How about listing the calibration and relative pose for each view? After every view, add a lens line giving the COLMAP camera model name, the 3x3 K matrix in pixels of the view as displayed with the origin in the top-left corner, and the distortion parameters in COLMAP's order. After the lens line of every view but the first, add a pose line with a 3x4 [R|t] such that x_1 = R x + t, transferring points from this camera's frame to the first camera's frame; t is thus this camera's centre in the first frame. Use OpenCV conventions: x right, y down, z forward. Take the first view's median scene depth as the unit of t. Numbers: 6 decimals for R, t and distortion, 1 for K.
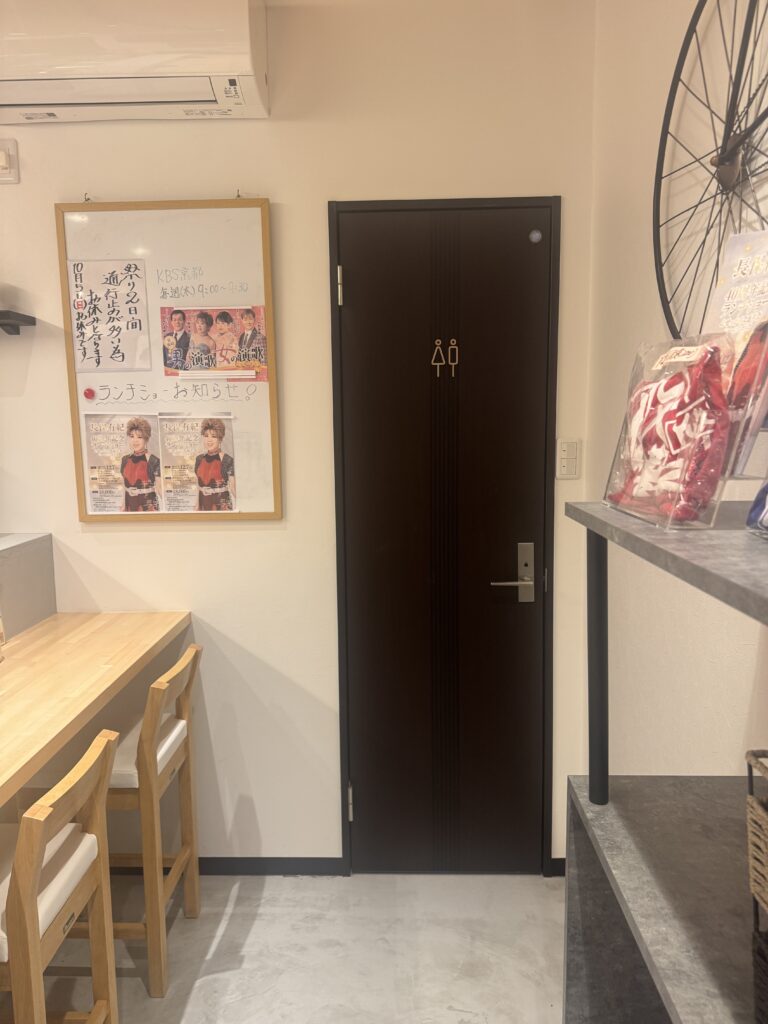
lens RADIAL K [[700.3, 0, 385.8], [0, 700.3, 521.0], [0, 0, 1]] dist [0.020904, -0.039097]
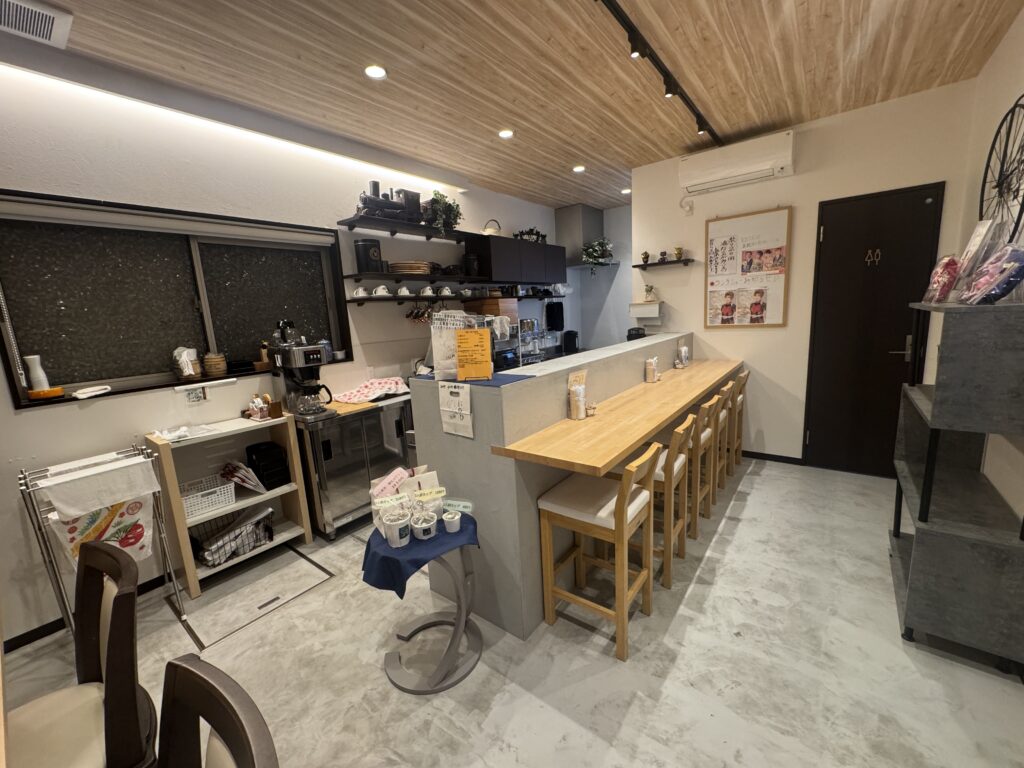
lens RADIAL K [[411.3, 0, 510.3], [0, 411.3, 384.3], [0, 0, 1]] dist [-0.002400, -0.000375]
pose [[0.787840, 0.072593, -0.611587, -0.003566], [-0.028939, 0.996296, 0.080978, 0.123667], [0.615200, -0.046099, 0.787022, -0.894831]]
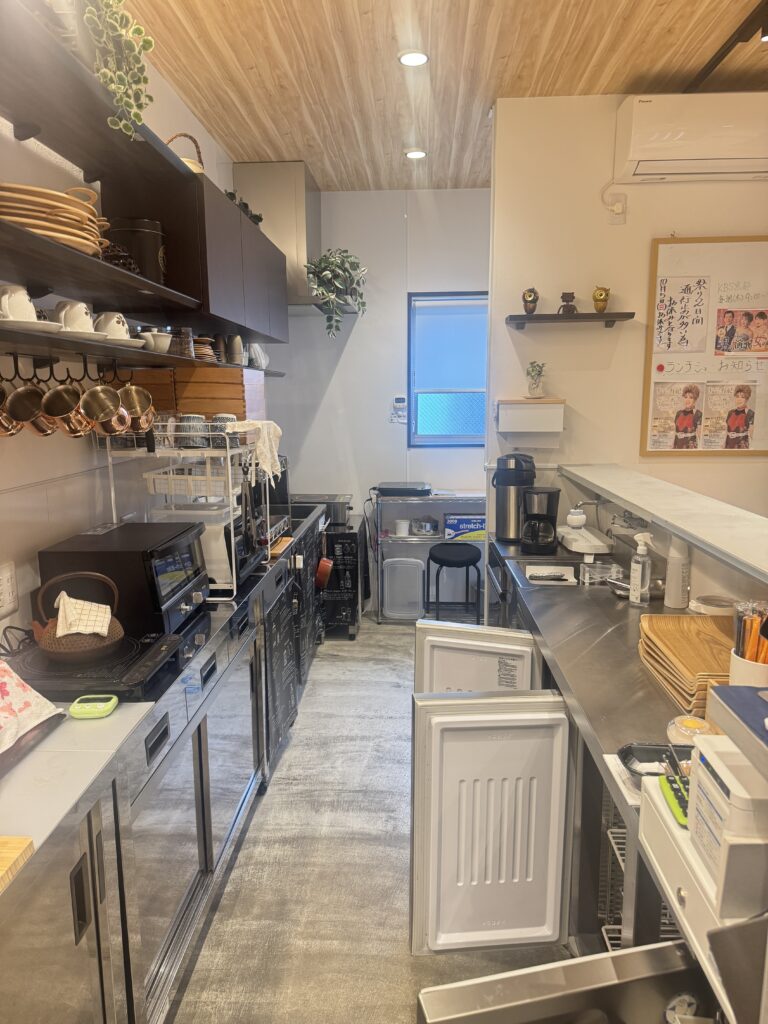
lens RADIAL K [[700.3, 0, 387.5], [0, 700.3, 505.4], [0, 0, 1]] dist [0.020904, -0.039097]
pose [[0.999209, 0.007462, -0.039050, -0.931768], [-0.006255, 0.999502, 0.030928, 0.063750], [0.039262, -0.030659, 0.998759, -0.495012]]
